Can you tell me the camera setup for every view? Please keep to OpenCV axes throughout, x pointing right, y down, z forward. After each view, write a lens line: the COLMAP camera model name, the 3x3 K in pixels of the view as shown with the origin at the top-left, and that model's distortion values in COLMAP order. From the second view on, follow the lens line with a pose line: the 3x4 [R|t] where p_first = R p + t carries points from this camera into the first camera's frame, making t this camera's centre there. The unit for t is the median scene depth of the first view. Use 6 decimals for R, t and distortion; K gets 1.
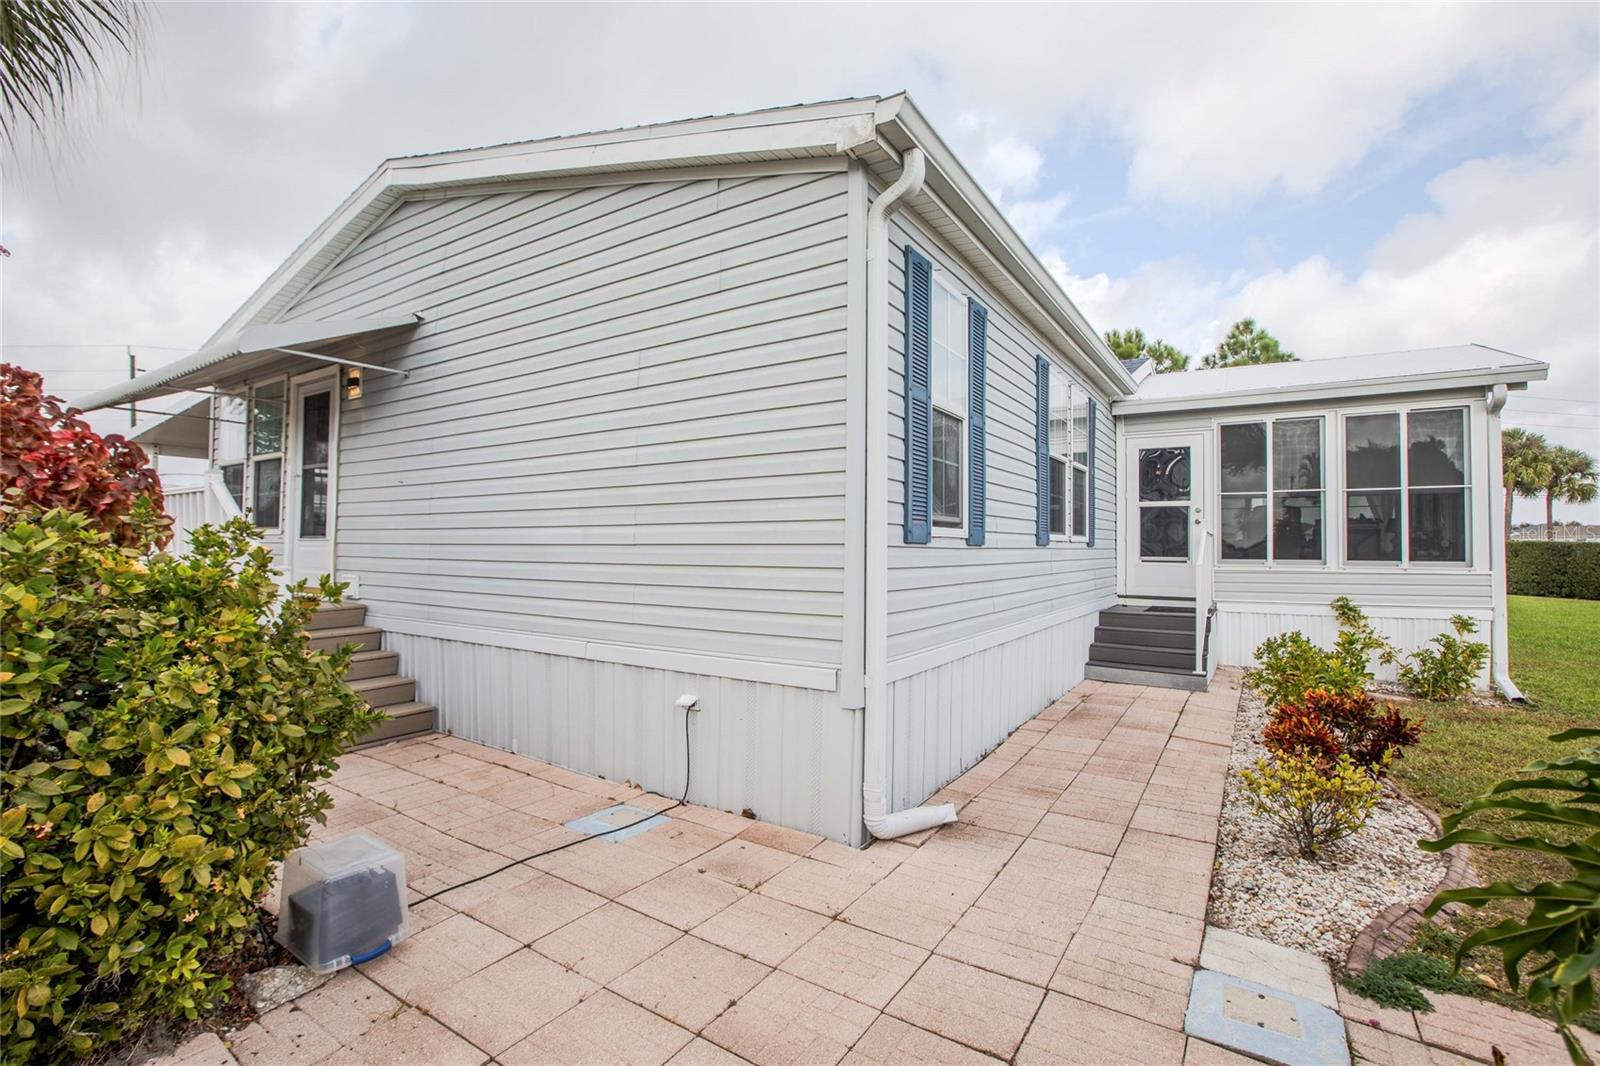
lens RADIAL K [[707.4, 0, 800.0], [0, 707.4, 533.0], [0, 0, 1]] dist [0.000265, 0.000049]
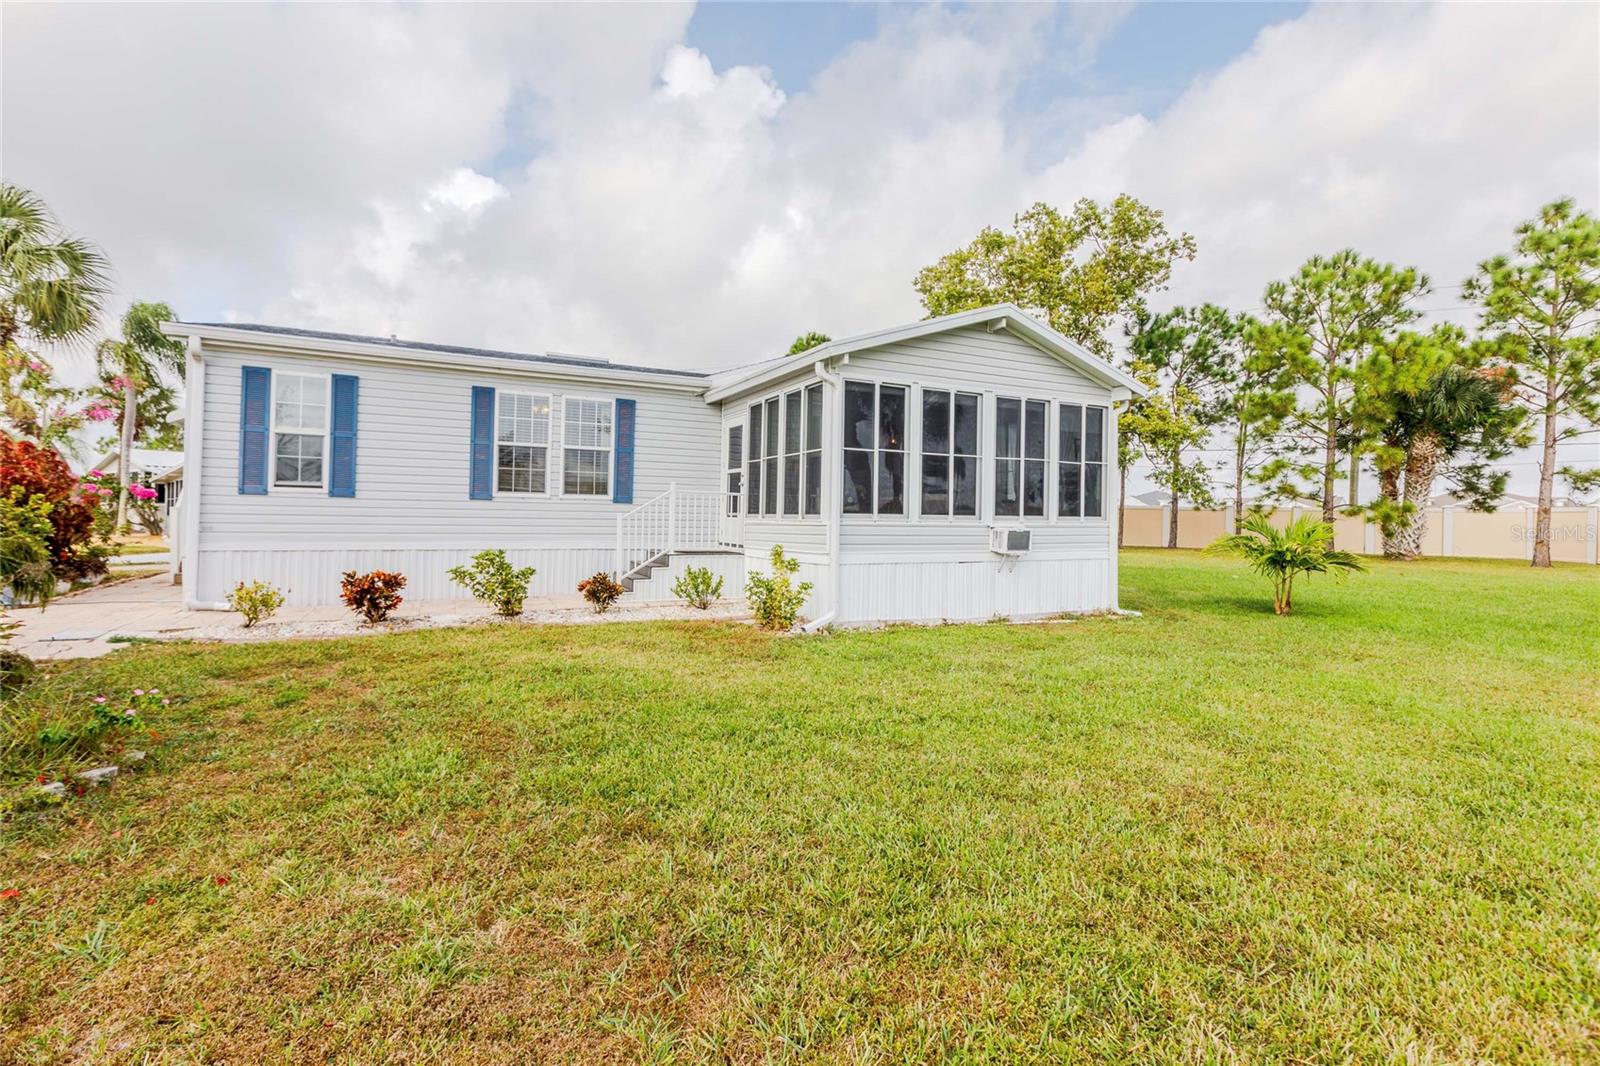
lens RADIAL K [[724.2, 0, 803.8], [0, 724.2, 493.6], [0, 0, 1]] dist [0.001412, 0.000205]
pose [[0.860342, -0.012359, -0.509567, 1.437094], [0.002010, 0.999780, -0.020855, 0.031886], [0.509713, 0.016918, 0.860178, -0.049631]]
